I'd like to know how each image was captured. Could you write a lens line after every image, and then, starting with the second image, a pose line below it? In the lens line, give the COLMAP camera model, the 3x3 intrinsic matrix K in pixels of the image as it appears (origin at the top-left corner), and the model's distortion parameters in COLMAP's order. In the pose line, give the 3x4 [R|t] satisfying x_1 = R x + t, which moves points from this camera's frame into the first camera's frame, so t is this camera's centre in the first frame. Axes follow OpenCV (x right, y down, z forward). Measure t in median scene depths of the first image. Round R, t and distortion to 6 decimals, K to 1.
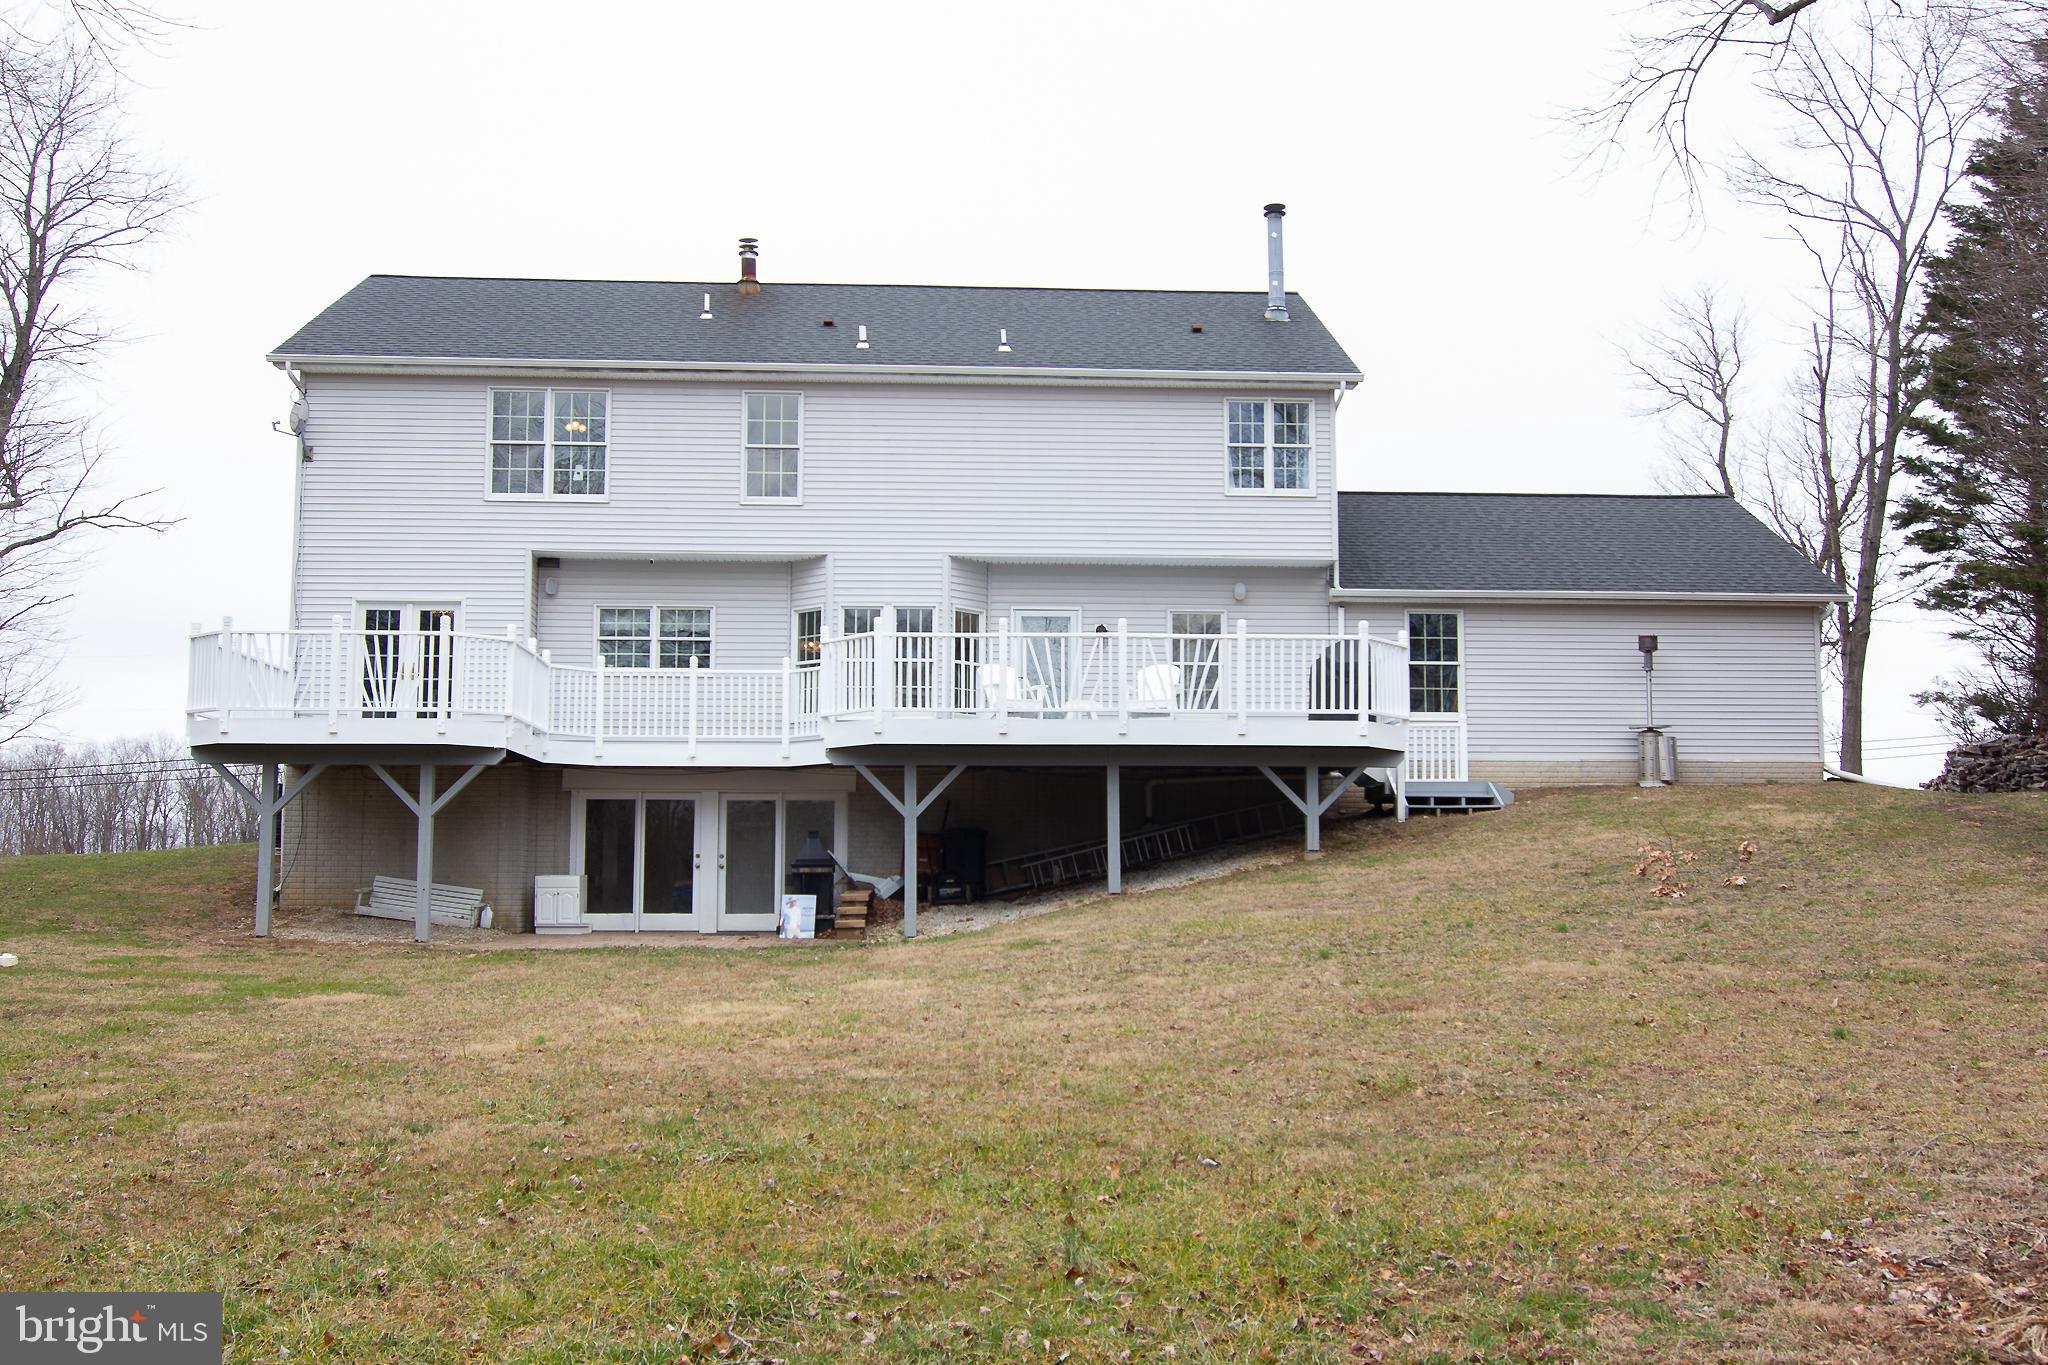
lens RADIAL K [[1898.2, 0, 1023.3], [0, 1898.2, 693.9], [0, 0, 1]] dist [-0.002674, 0.000000]
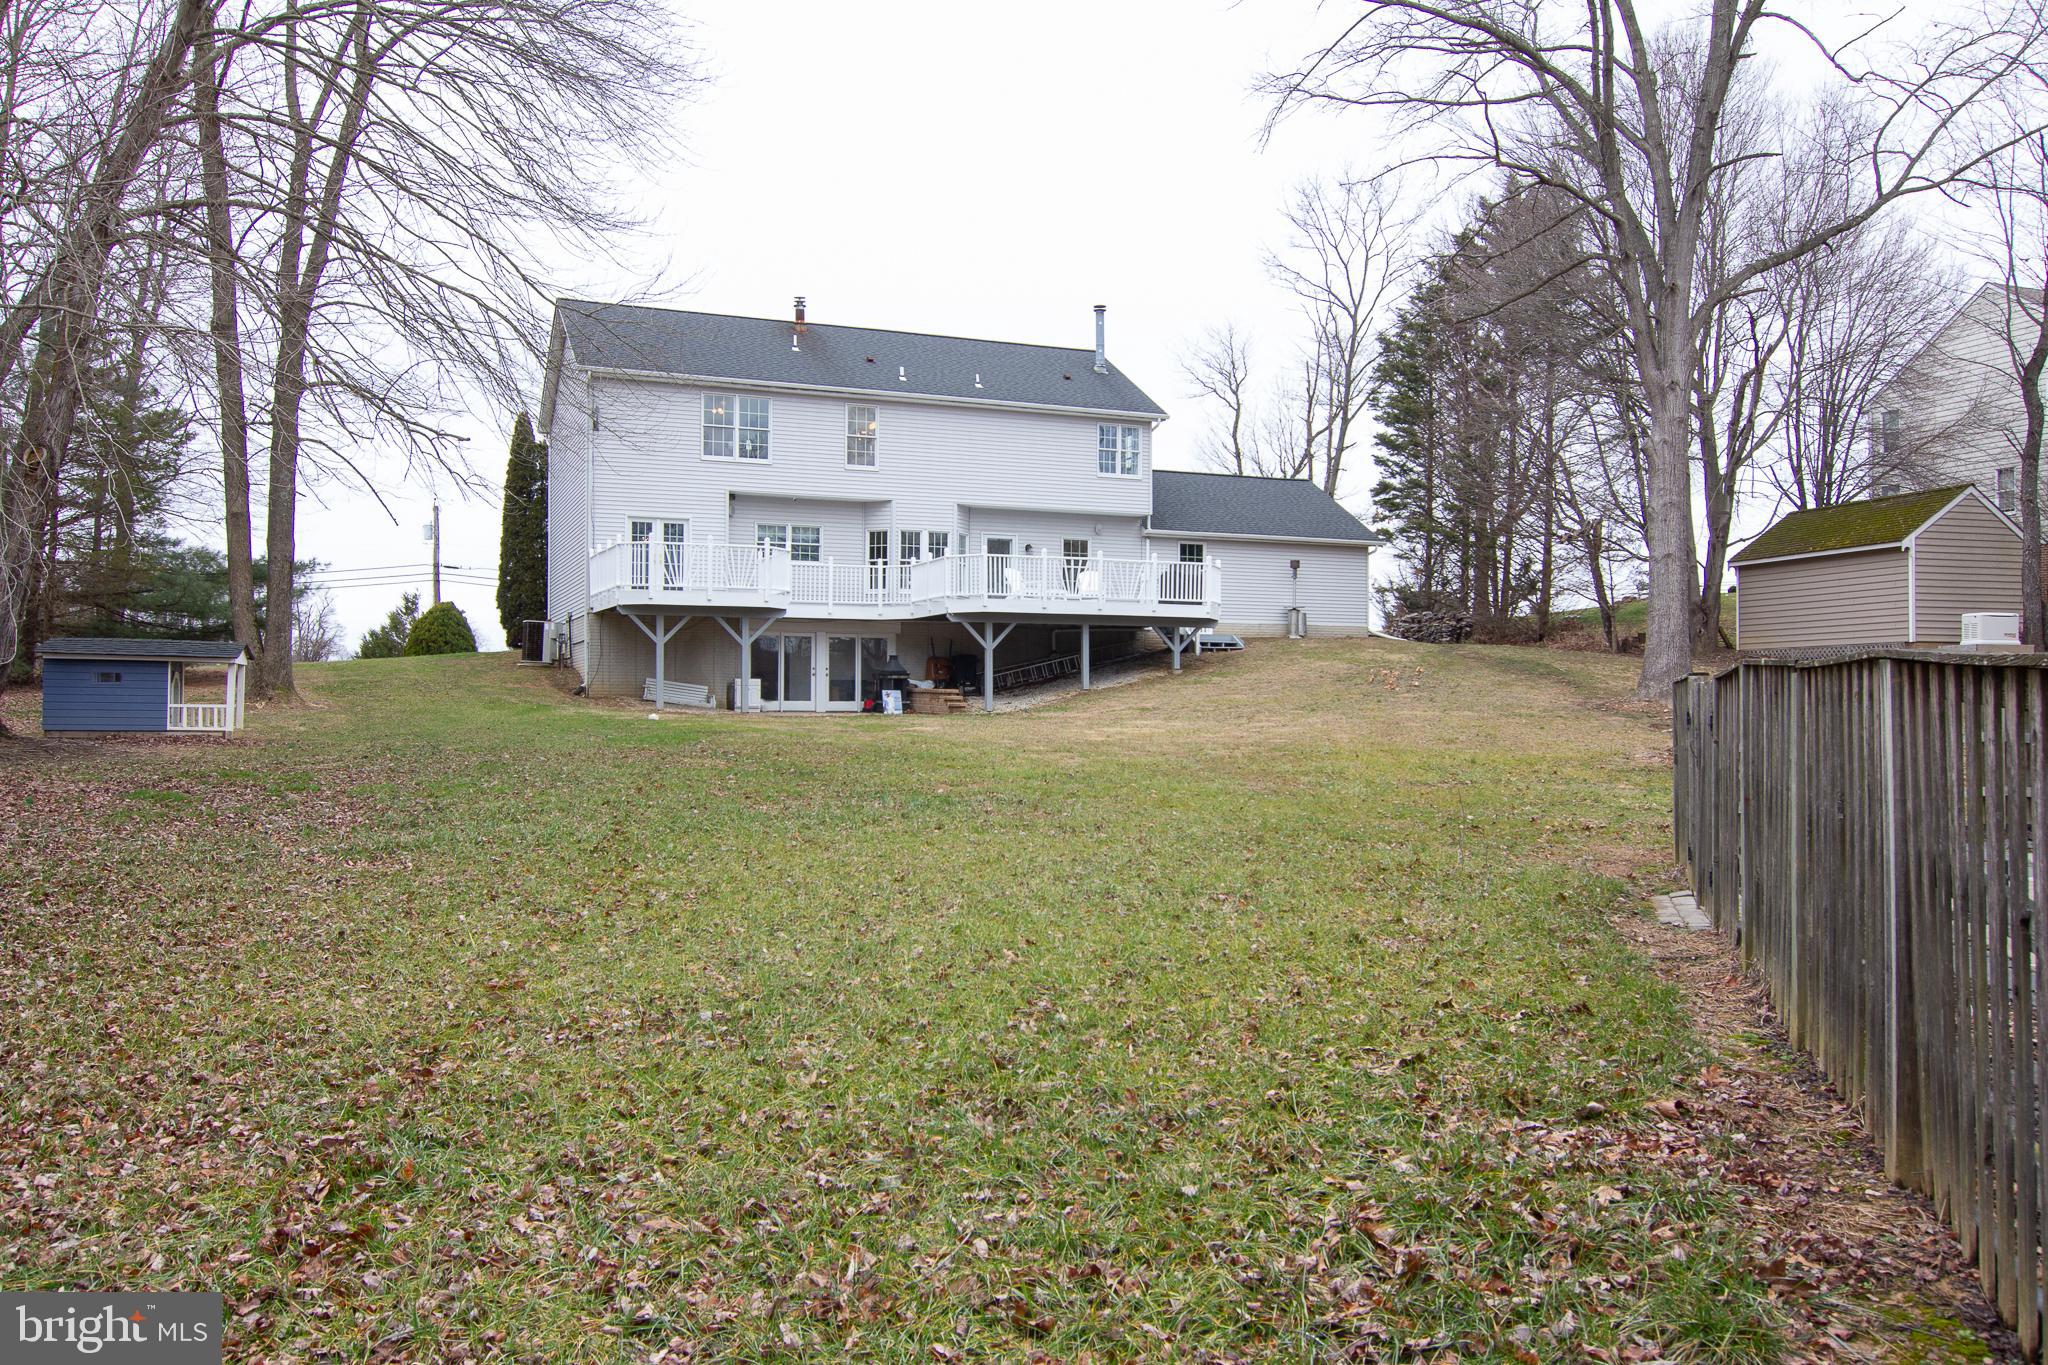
lens RADIAL K [[1638.2, 0, 1025.8], [0, 1638.2, 675.6], [0, 0, 1]] dist [0.010889, 0.000719]
pose [[0.939860, 0.007628, 0.341474, -0.500412], [-0.036108, 0.996367, 0.077126, -0.032369], [-0.339645, -0.084817, 0.936721, -0.483579]]
